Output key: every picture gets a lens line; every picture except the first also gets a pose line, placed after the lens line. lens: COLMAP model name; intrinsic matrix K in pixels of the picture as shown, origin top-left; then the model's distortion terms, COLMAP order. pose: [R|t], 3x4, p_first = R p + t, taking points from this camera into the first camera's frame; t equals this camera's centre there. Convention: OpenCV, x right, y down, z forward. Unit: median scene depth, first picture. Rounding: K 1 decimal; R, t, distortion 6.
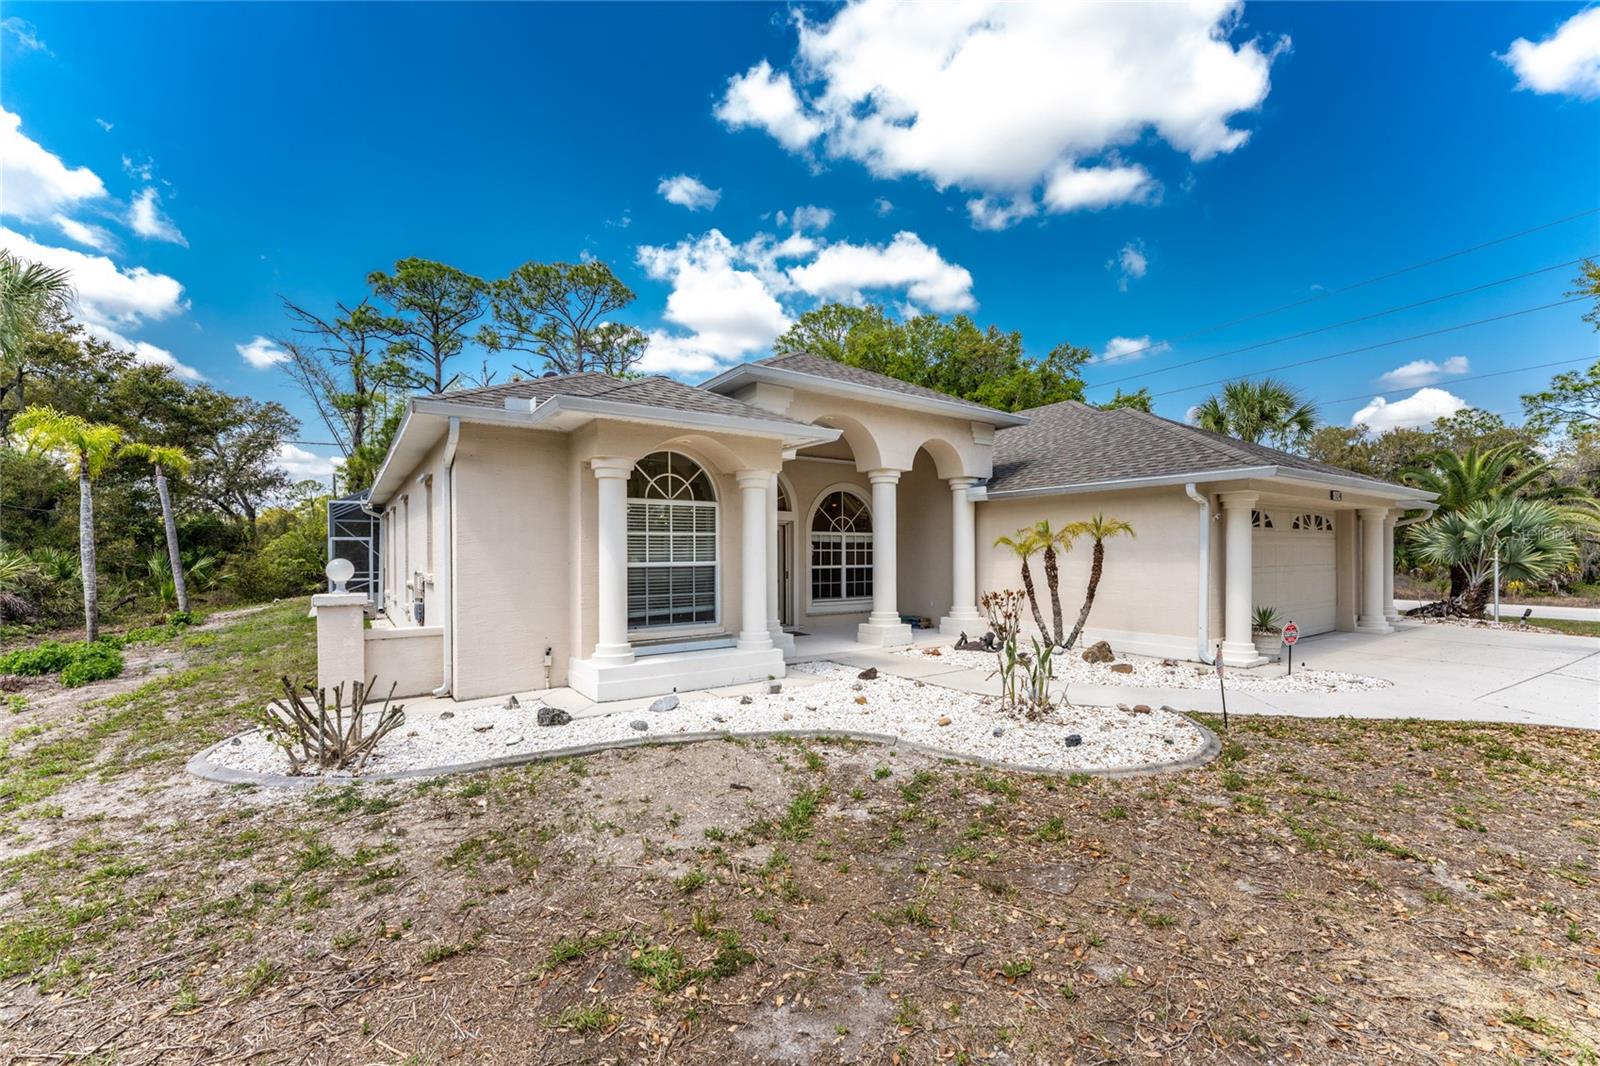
lens RADIAL K [[656.4, 0, 793.1], [0, 656.4, 568.7], [0, 0, 1]] dist [-0.001746, -0.000145]
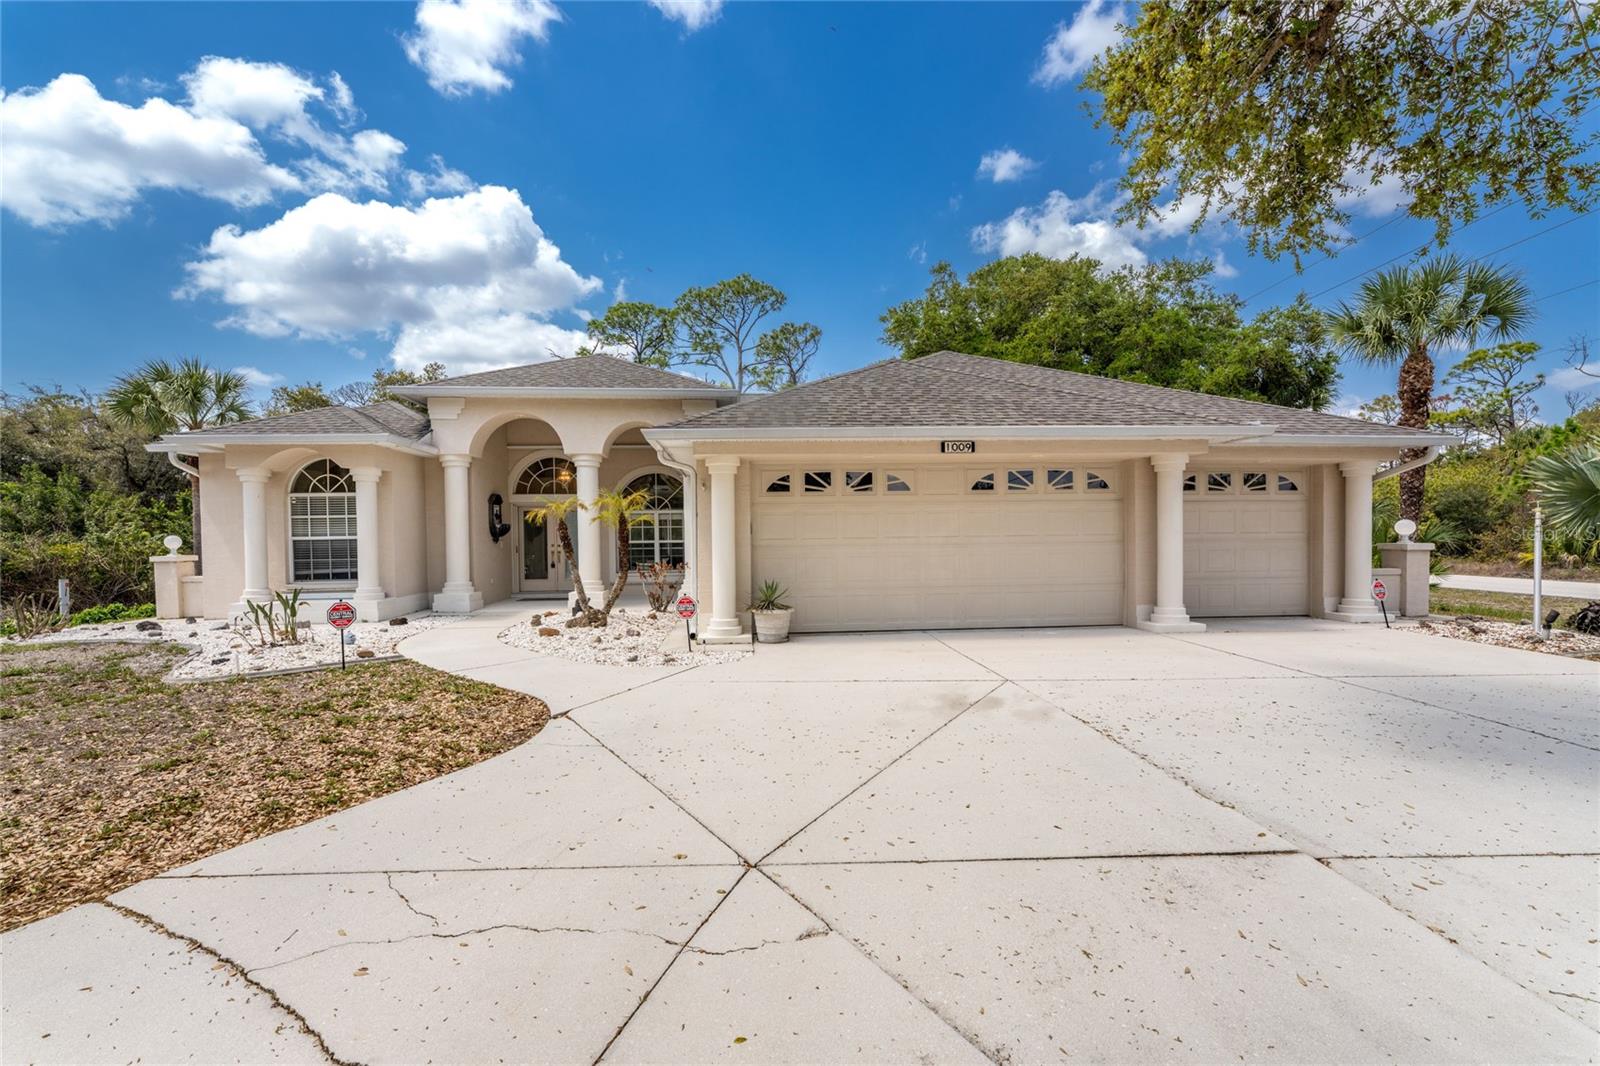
lens RADIAL K [[656.4, 0, 784.3], [0, 656.4, 534.8], [0, 0, 1]] dist [-0.001746, -0.000145]
pose [[0.865386, -0.011361, -0.500977, 1.202023], [-0.001239, 0.999691, -0.024812, 0.017684], [0.501105, 0.022092, 0.865105, 0.231773]]
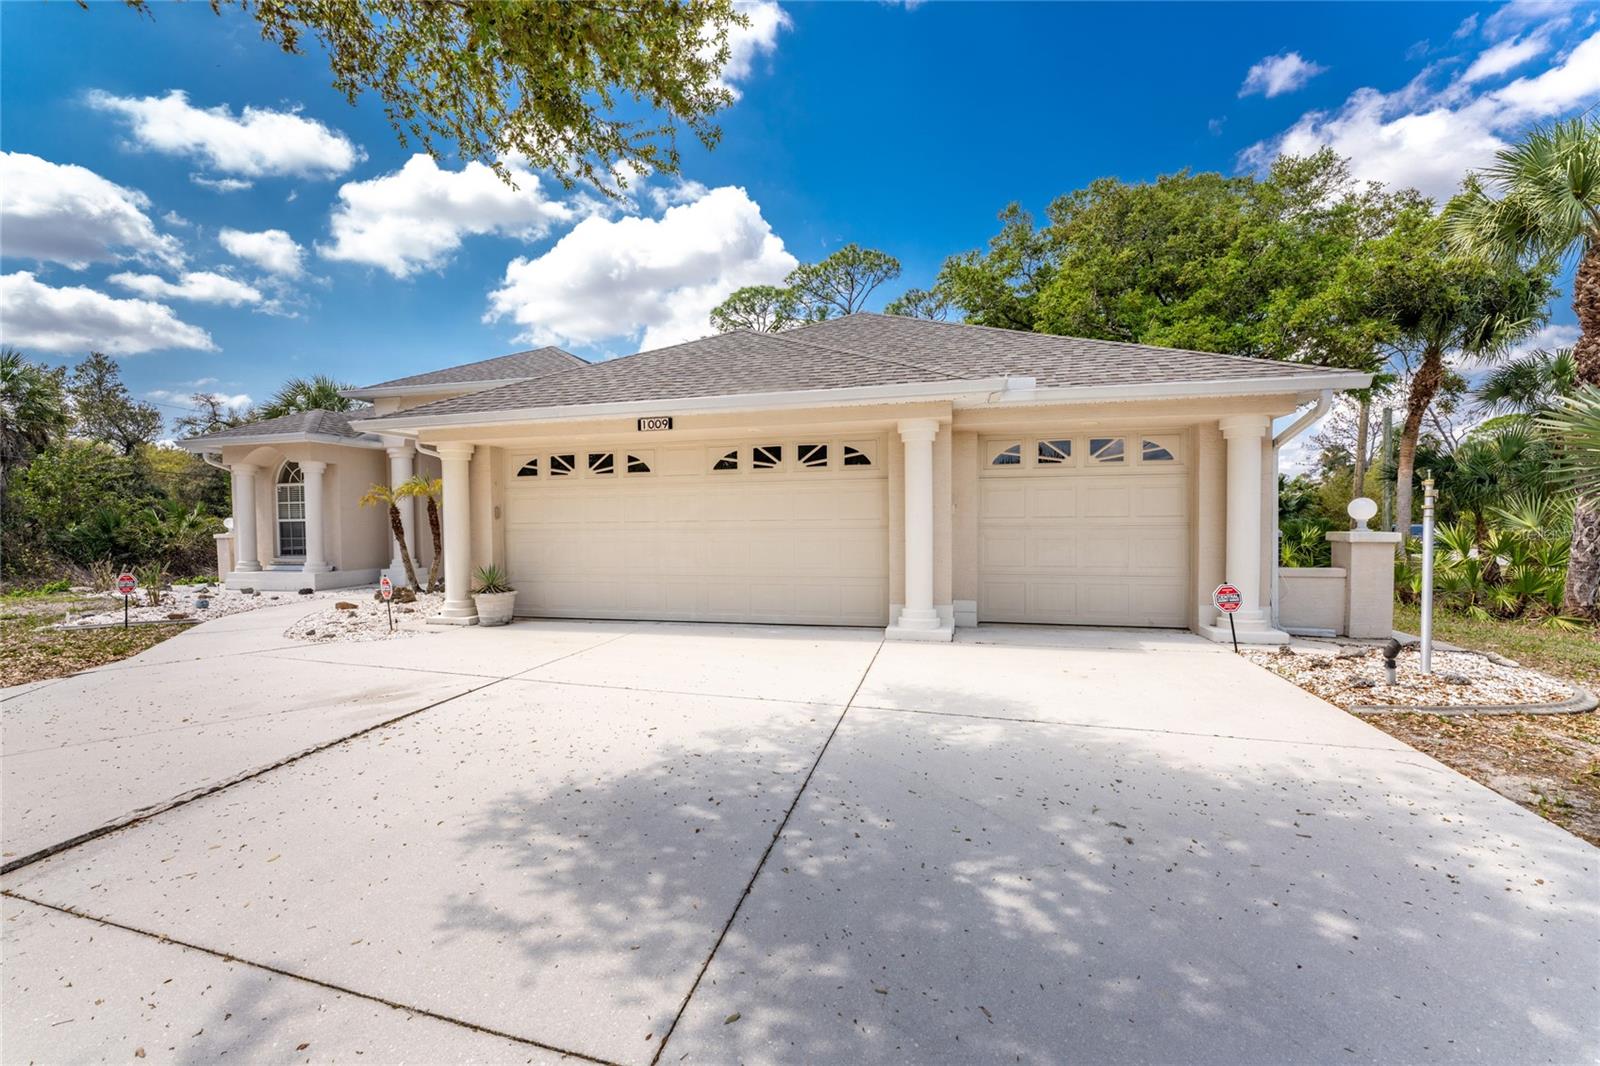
lens RADIAL K [[656.4, 0, 792.7], [0, 656.4, 526.3], [0, 0, 1]] dist [-0.001746, -0.000145]
pose [[0.659571, 0.002705, -0.751638, 1.706485], [-0.008102, 0.999961, -0.003511, 0.004310], [0.751599, 0.008406, 0.659567, 0.726589]]
